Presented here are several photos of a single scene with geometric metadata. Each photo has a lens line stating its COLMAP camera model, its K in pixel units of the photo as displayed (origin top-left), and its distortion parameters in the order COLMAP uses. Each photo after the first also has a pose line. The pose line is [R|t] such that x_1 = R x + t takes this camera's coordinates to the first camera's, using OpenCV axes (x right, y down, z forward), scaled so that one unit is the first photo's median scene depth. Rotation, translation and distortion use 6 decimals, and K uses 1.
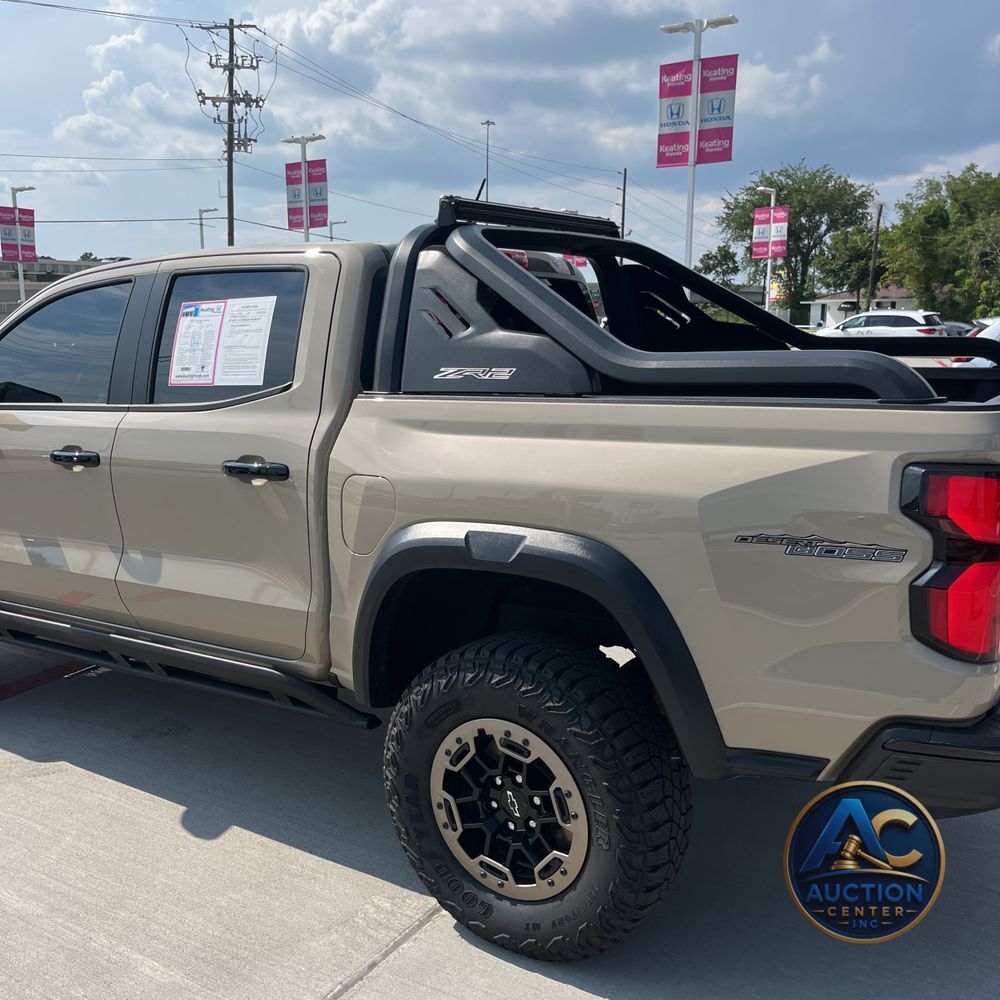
lens RADIAL K [[1015.9, 0, 494.5], [0, 1015.9, 508.6], [0, 0, 1]] dist [0.029554, -0.006295]
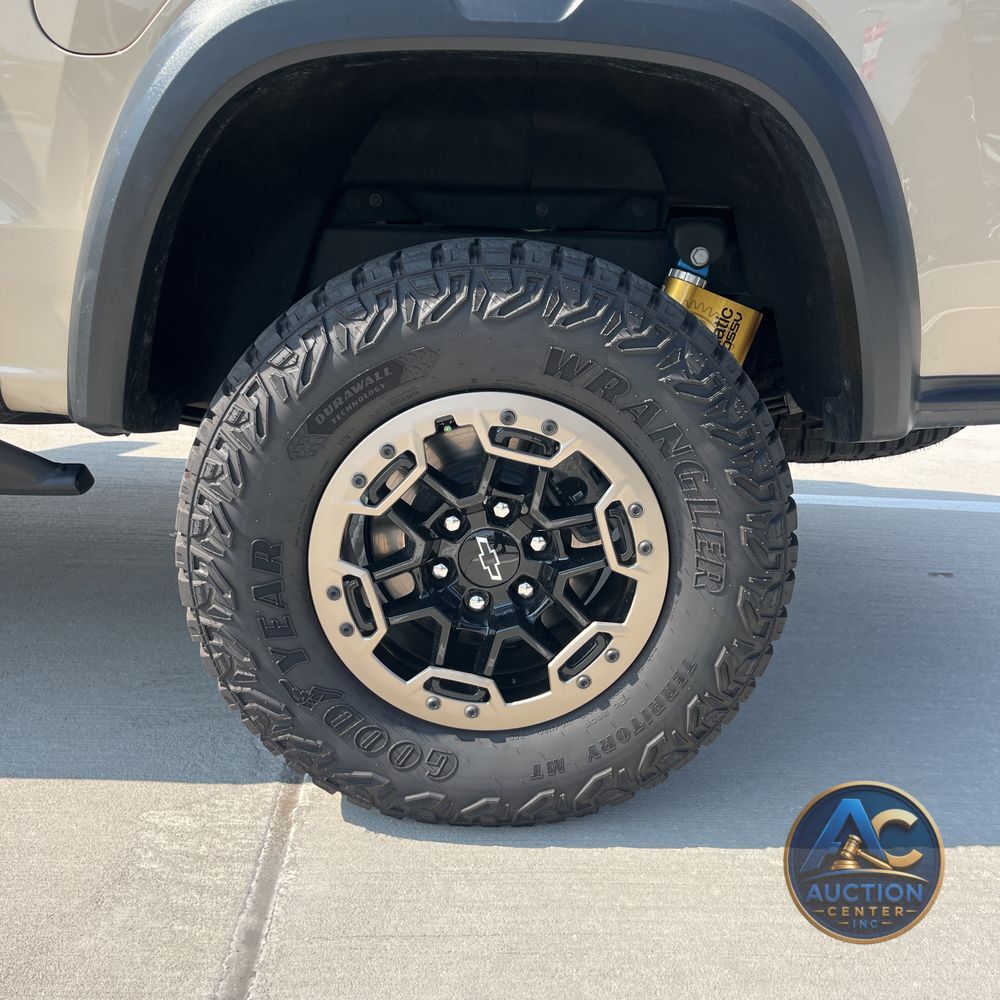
lens RADIAL K [[1023.8, 0, 495.2], [0, 1023.8, 496.8], [0, 0, 1]] dist [0.024679, -0.004172]
pose [[0.813540, -0.105977, 0.571771, -0.254502], [0.036408, 0.990607, 0.131804, 0.171269], [-0.580369, -0.086411, 0.809756, 0.520727]]
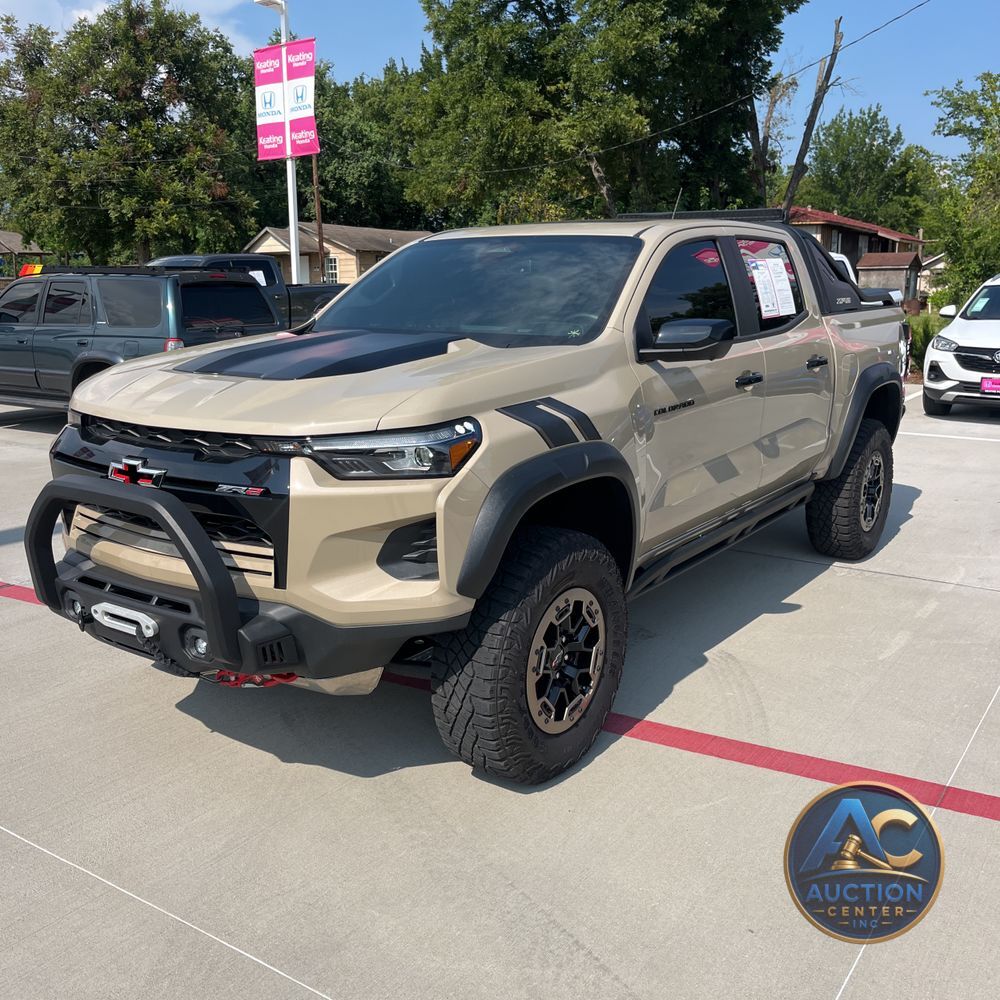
lens RADIAL K [[1015.9, 0, 494.5], [0, 1015.9, 508.6], [0, 0, 1]] dist [0.029554, -0.006295]
pose [[0.037273, -0.204984, 0.978055, -2.064404], [0.182063, 0.963748, 0.195047, -0.243566], [-0.982580, 0.170798, 0.073242, 1.513353]]
